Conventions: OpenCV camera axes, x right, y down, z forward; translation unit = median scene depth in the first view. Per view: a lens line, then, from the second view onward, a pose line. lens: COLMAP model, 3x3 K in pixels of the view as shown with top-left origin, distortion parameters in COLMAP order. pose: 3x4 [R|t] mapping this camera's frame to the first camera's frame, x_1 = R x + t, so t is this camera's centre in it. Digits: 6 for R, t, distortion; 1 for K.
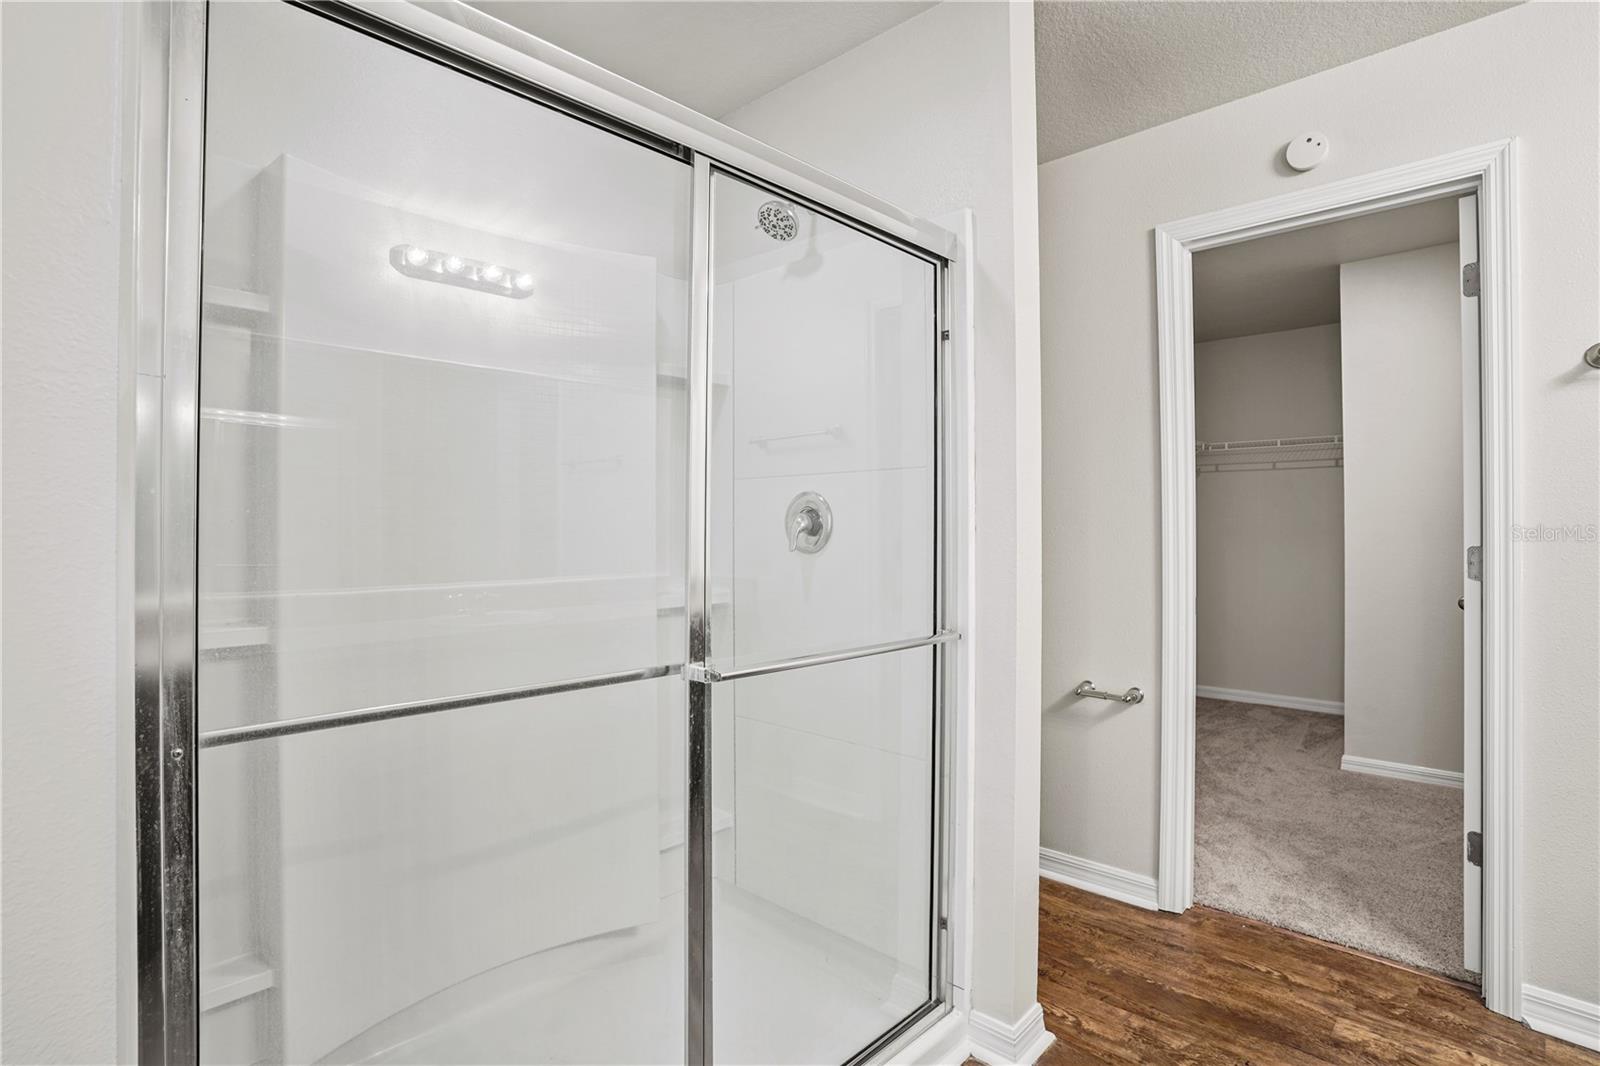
lens RADIAL K [[783.2, 0, 805.1], [0, 783.2, 520.1], [0, 0, 1]] dist [-0.066587, 0.025631]
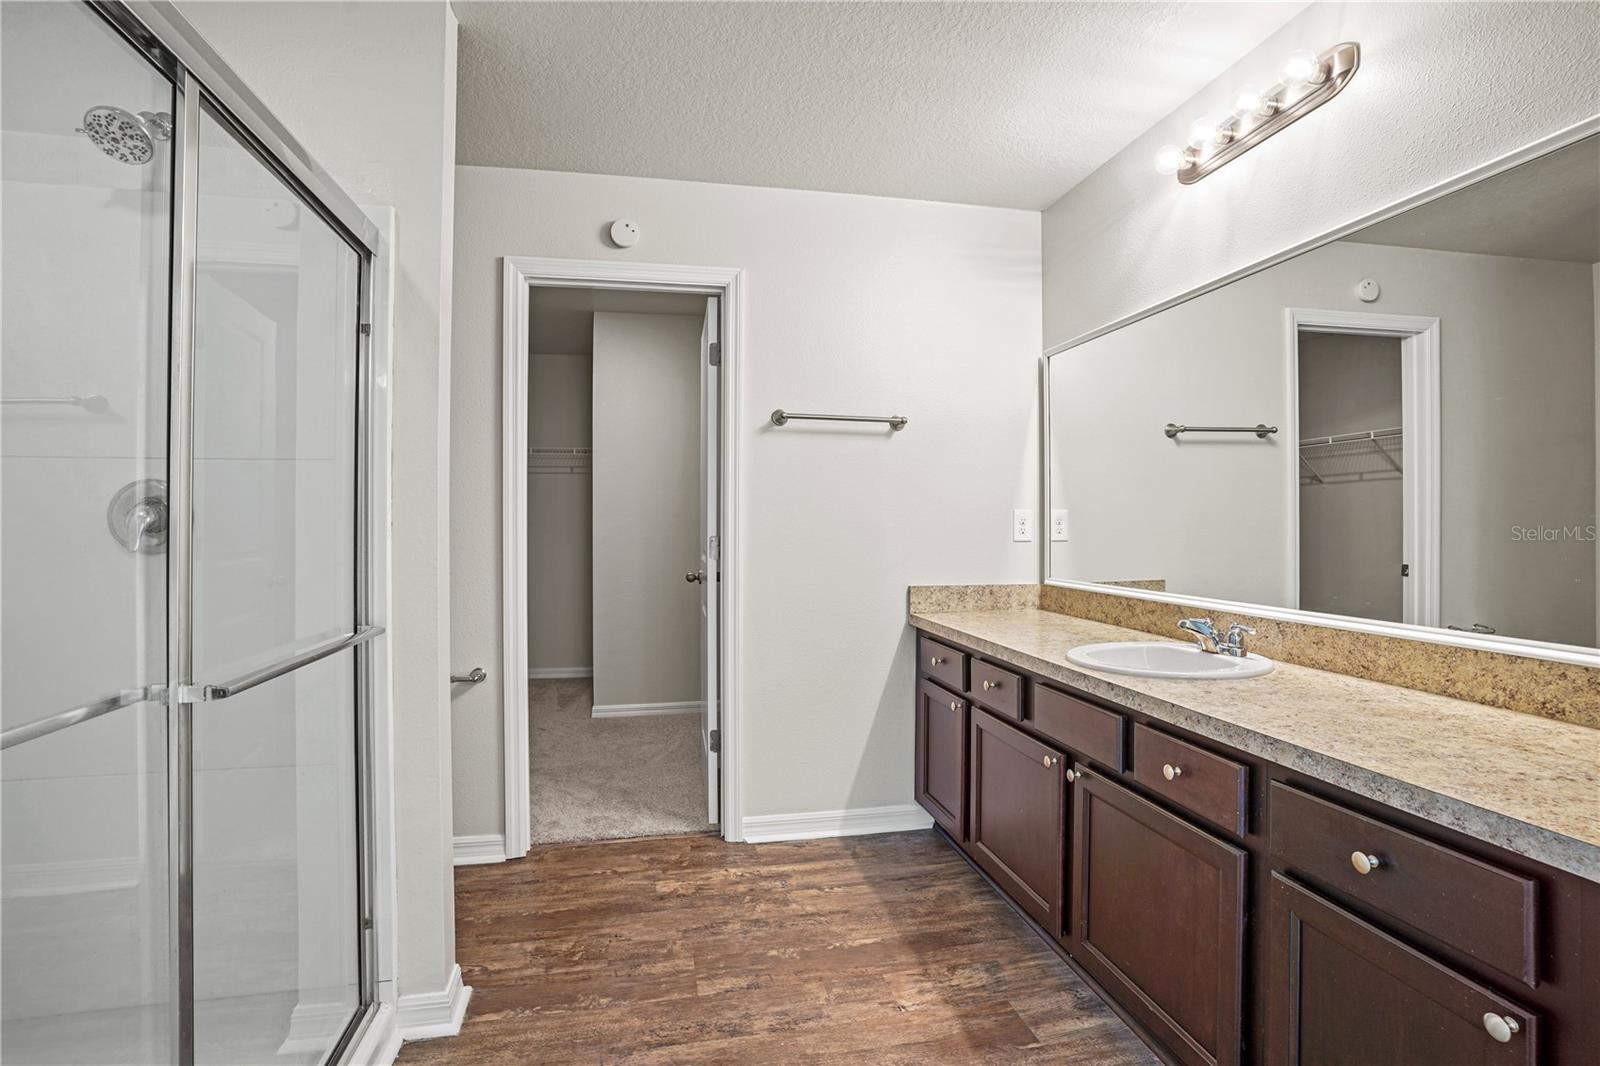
lens RADIAL K [[783.2, 0, 805.1], [0, 783.2, 520.1], [0, 0, 1]] dist [-0.066587, 0.025631]
pose [[0.566841, 0.003111, 0.823821, -0.266241], [-0.007835, 0.999968, 0.001615, -0.000045], [-0.823790, -0.007370, 0.566847, -0.010717]]
